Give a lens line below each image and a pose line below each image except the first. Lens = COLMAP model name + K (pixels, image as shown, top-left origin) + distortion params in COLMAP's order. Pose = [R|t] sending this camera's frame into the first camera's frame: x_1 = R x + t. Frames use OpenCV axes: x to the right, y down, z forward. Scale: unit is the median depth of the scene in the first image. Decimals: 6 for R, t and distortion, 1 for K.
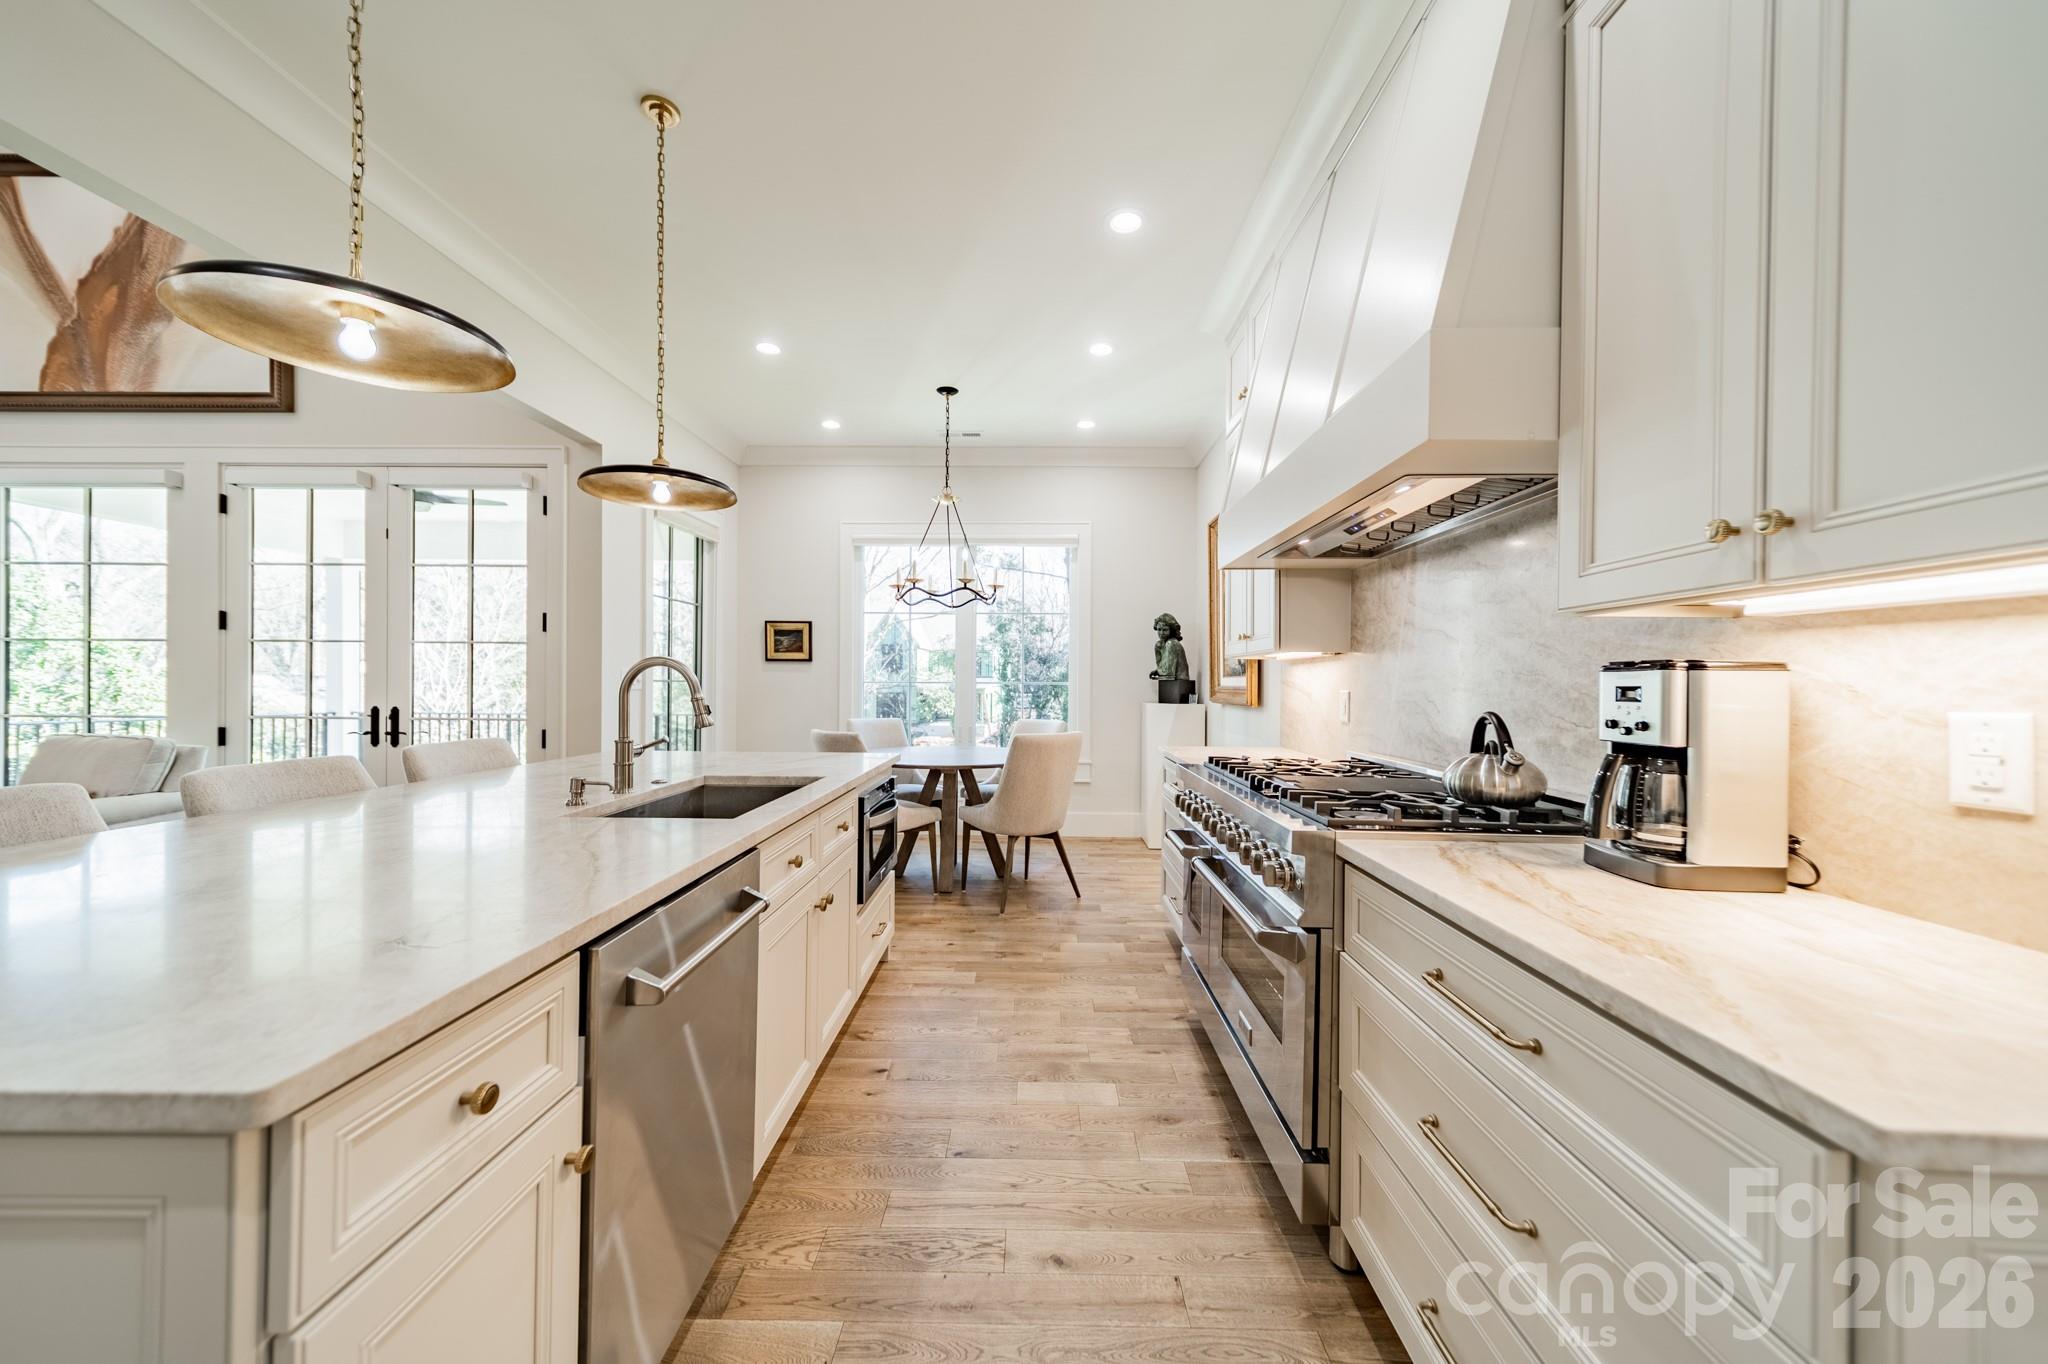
lens RADIAL K [[731.1, 0, 1019.5], [0, 731.1, 685.5], [0, 0, 1]] dist [0.037842, -0.000023]
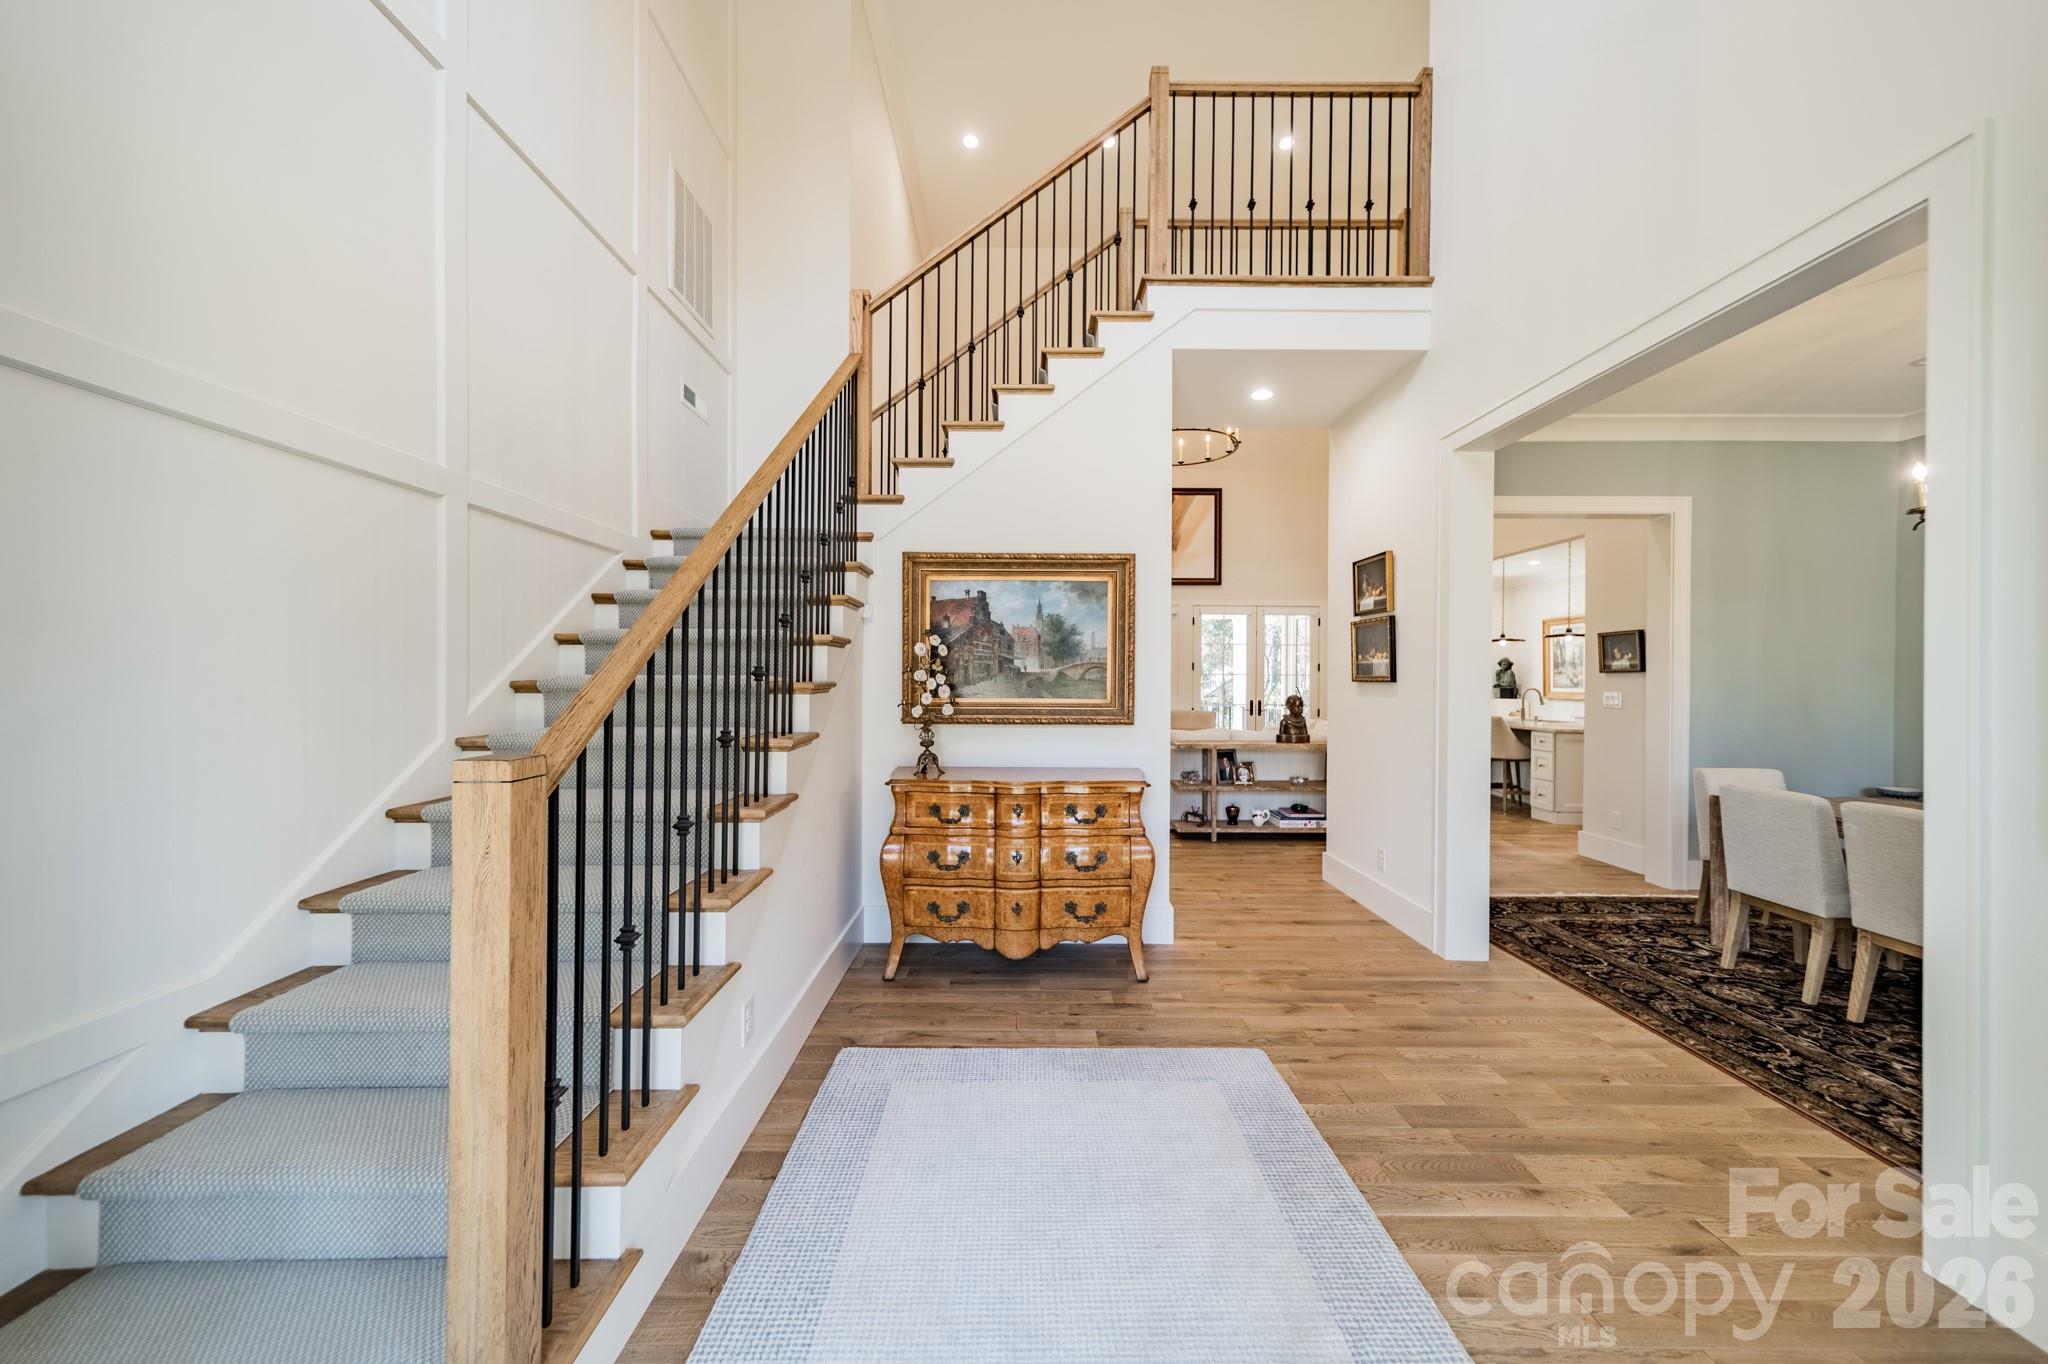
lens RADIAL K [[728.4, 0, 1027.3], [0, 728.4, 683.8], [0, 0, 1]] dist [0.008855, -0.000210]
pose [[0.999066, 0.001492, 0.043181, -2.710815], [-0.001719, 0.999985, 0.005222, -0.061289], [-0.043173, -0.005291, 0.999054, -2.262003]]
